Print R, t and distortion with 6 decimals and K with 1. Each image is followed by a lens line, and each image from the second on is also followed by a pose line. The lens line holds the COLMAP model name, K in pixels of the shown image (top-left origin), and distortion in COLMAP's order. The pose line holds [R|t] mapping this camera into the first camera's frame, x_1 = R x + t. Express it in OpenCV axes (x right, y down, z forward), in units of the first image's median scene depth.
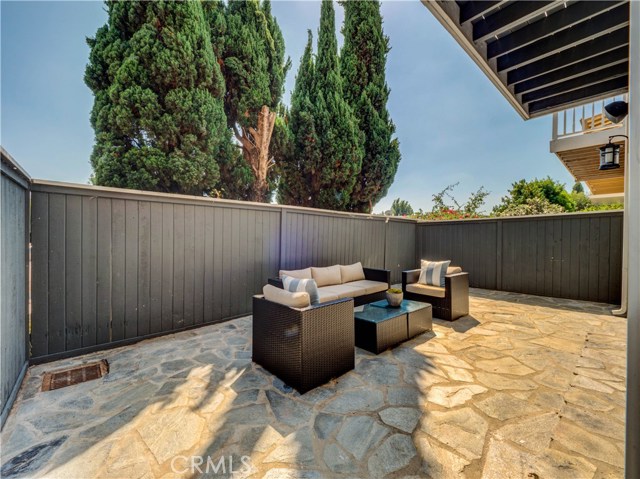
lens RADIAL K [[271.8, 0, 321.9], [0, 271.8, 237.1], [0, 0, 1]] dist [-0.005479, -0.000921]
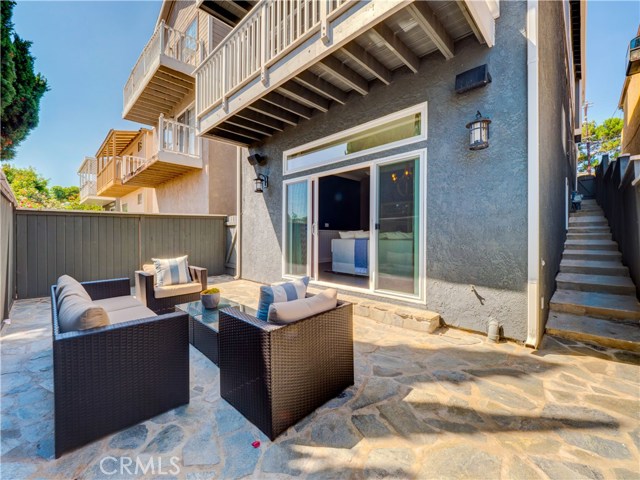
lens RADIAL K [[271.8, 0, 304.2], [0, 271.8, 241.2], [0, 0, 1]] dist [-0.005479, -0.000921]
pose [[-0.046344, -0.030031, 0.998474, -0.980824], [0.005945, 0.999522, 0.030338, 0.012467], [-0.998908, 0.007342, -0.046143, 1.133020]]
